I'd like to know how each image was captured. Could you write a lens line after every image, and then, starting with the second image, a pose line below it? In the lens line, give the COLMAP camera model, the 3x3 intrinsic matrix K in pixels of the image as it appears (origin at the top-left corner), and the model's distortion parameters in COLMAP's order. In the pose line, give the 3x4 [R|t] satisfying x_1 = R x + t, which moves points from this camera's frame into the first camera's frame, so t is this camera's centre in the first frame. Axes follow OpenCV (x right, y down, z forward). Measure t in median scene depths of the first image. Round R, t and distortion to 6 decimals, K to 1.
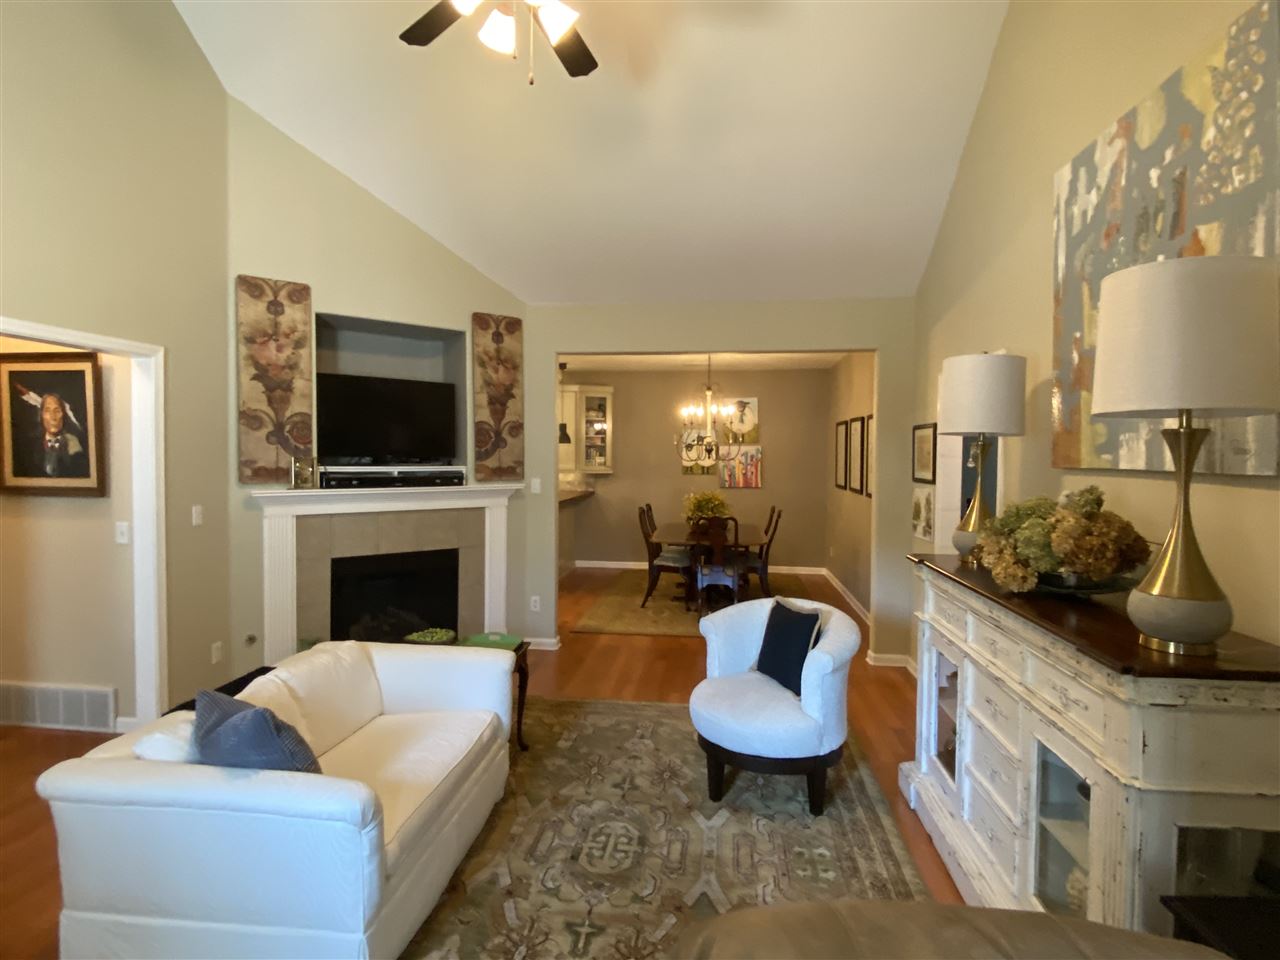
lens RADIAL K [[693.6, 0, 636.7], [0, 693.6, 473.3], [0, 0, 1]] dist [0.021227, -0.004998]
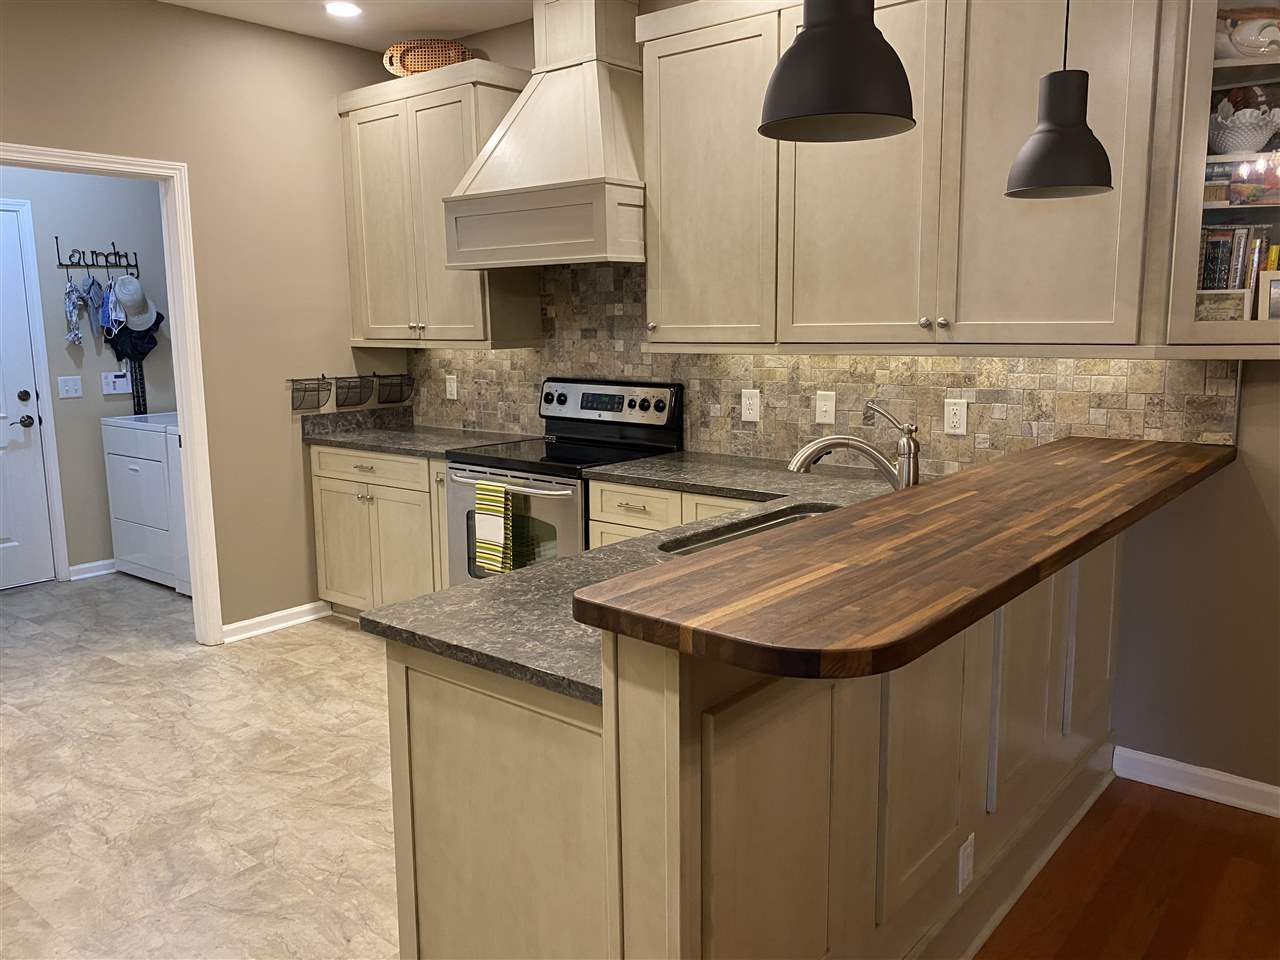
lens RADIAL K [[982.0, 0, 628.4], [0, 982.0, 472.1], [0, 0, 1]] dist [0.012335, -0.011370]
pose [[0.833748, 0.067616, -0.547990, -0.106587], [0.004494, 0.991610, 0.129191, -0.009490], [0.552127, -0.110176, 0.826448, 1.381331]]
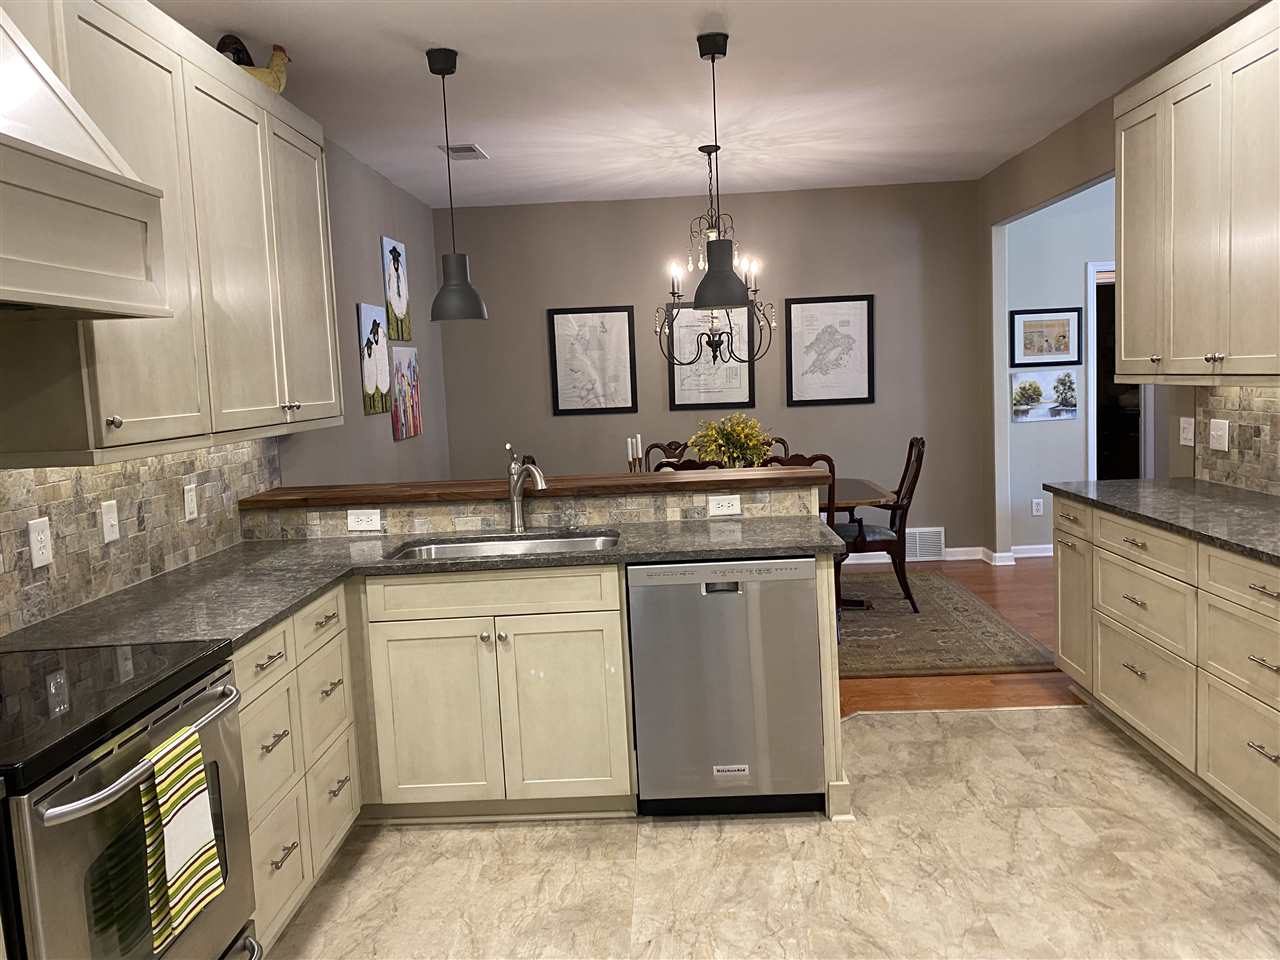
lens RADIAL K [[982.0, 0, 646.4], [0, 982.0, 479.9], [0, 0, 1]] dist [0.012335, -0.011370]
pose [[-0.091285, -0.108638, 0.989881, -1.057239], [0.071689, 0.990735, 0.115342, -0.032735], [-0.993241, 0.081493, -0.082651, 1.829012]]
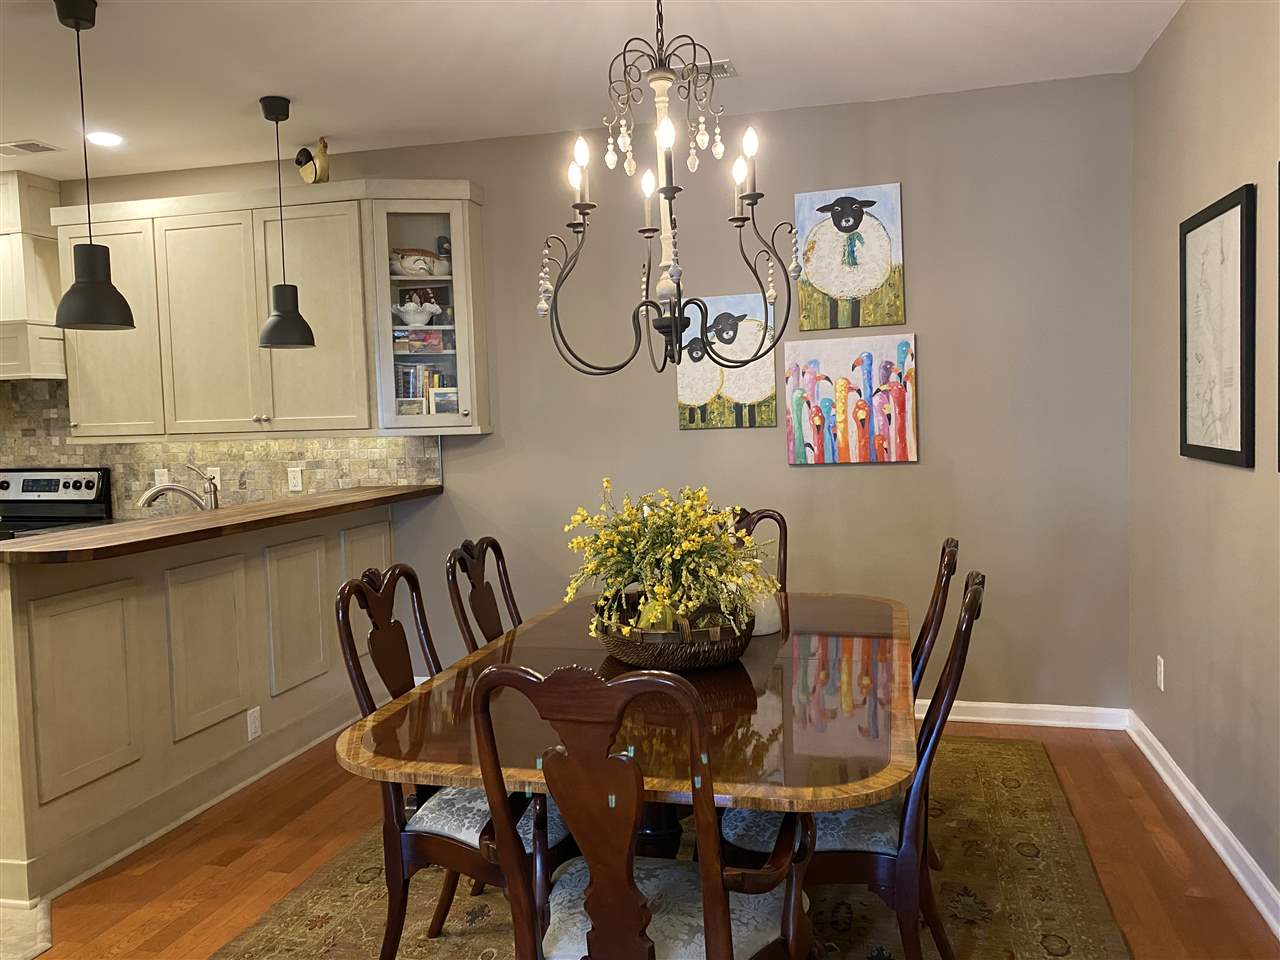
lens RADIAL K [[982.0, 0, 637.6], [0, 982.0, 467.2], [0, 0, 1]] dist [0.012335, -0.011370]
pose [[0.990934, -0.027870, -0.131429, 0.222637], [0.031844, 0.999094, 0.028227, 0.011700], [0.130523, -0.032157, 0.990924, 1.065419]]
